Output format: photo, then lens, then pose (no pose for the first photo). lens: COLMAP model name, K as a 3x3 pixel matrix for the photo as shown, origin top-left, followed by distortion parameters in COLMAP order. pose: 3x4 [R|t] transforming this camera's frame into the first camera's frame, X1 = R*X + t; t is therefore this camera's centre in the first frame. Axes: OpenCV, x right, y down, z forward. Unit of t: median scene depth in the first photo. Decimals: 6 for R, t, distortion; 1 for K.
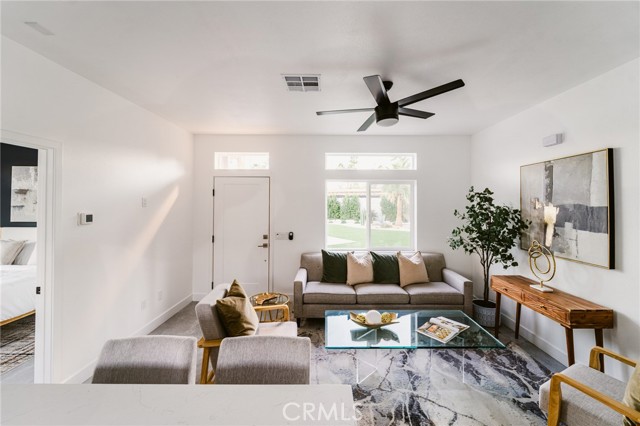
lens RADIAL K [[265.1, 0, 320.5], [0, 265.1, 198.1], [0, 0, 1]] dist [0.000937, 0.000050]
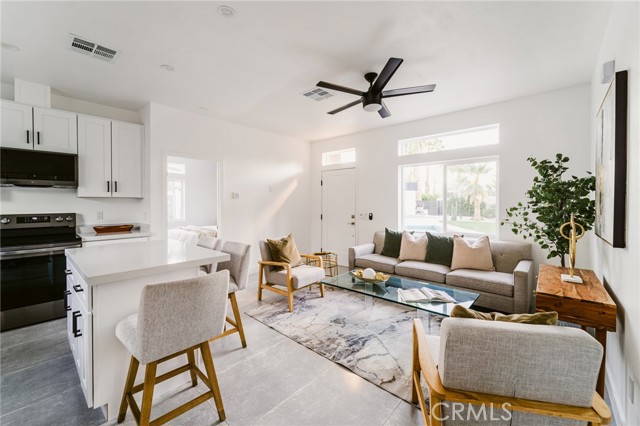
lens RADIAL K [[264.9, 0, 319.4], [0, 264.9, 206.1], [0, 0, 1]] dist [0.000929, 0.000163]
pose [[0.741395, 0.005948, -0.671042, 0.677219], [0.011714, 0.999694, 0.021804, 0.092463], [0.670967, -0.024025, 0.741098, -0.023980]]
